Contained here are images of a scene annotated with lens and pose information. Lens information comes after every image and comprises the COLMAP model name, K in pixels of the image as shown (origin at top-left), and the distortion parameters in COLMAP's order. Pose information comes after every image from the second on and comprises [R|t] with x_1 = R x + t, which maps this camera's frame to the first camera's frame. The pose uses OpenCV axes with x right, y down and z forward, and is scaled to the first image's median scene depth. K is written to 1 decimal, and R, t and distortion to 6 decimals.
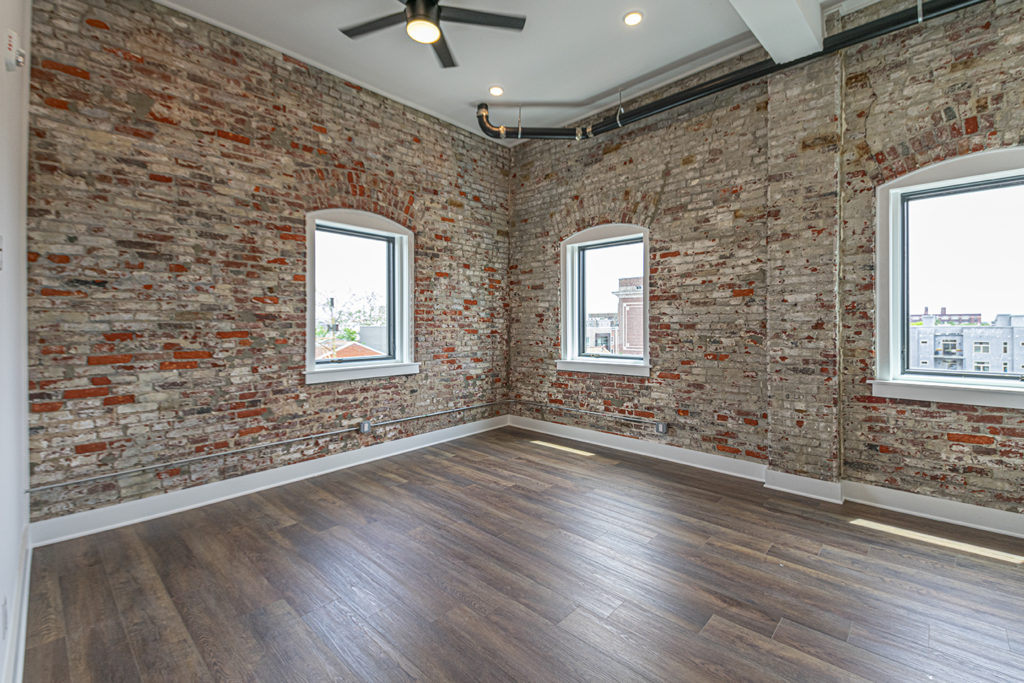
lens RADIAL K [[433.2, 0, 511.8], [0, 433.2, 329.5], [0, 0, 1]] dist [0.062200, -0.030784]
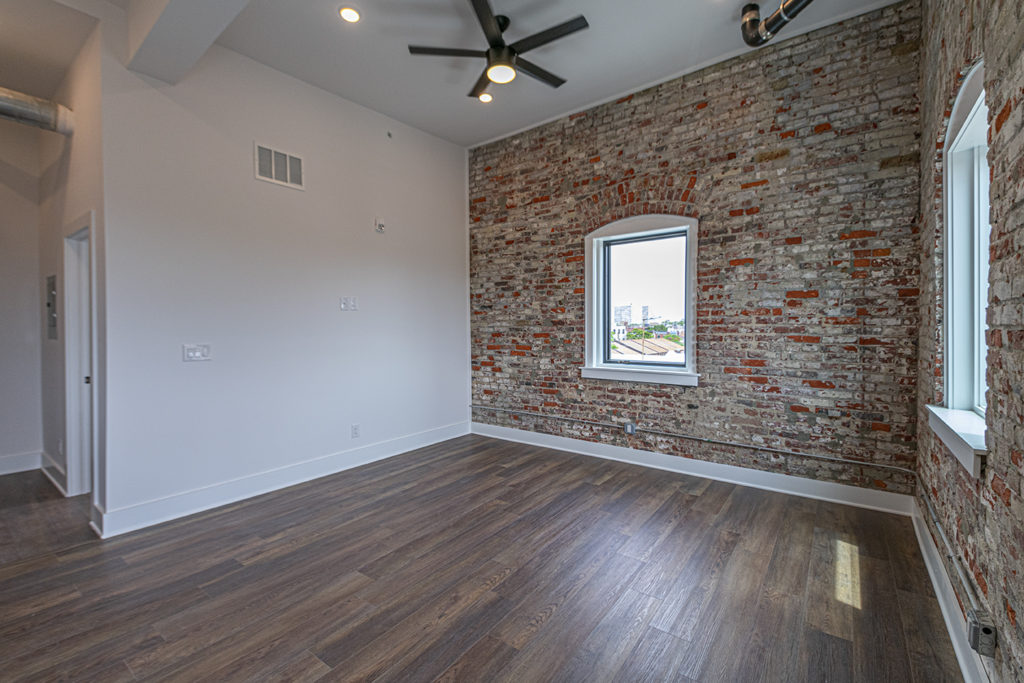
lens RADIAL K [[447.1, 0, 525.4], [0, 447.1, 340.4], [0, 0, 1]] dist [0.064257, -0.033732]
pose [[0.115968, 0.028928, -0.992832, 0.650710], [-0.010004, 0.999559, 0.027955, -0.010130], [0.993203, 0.006690, 0.116206, 0.607063]]
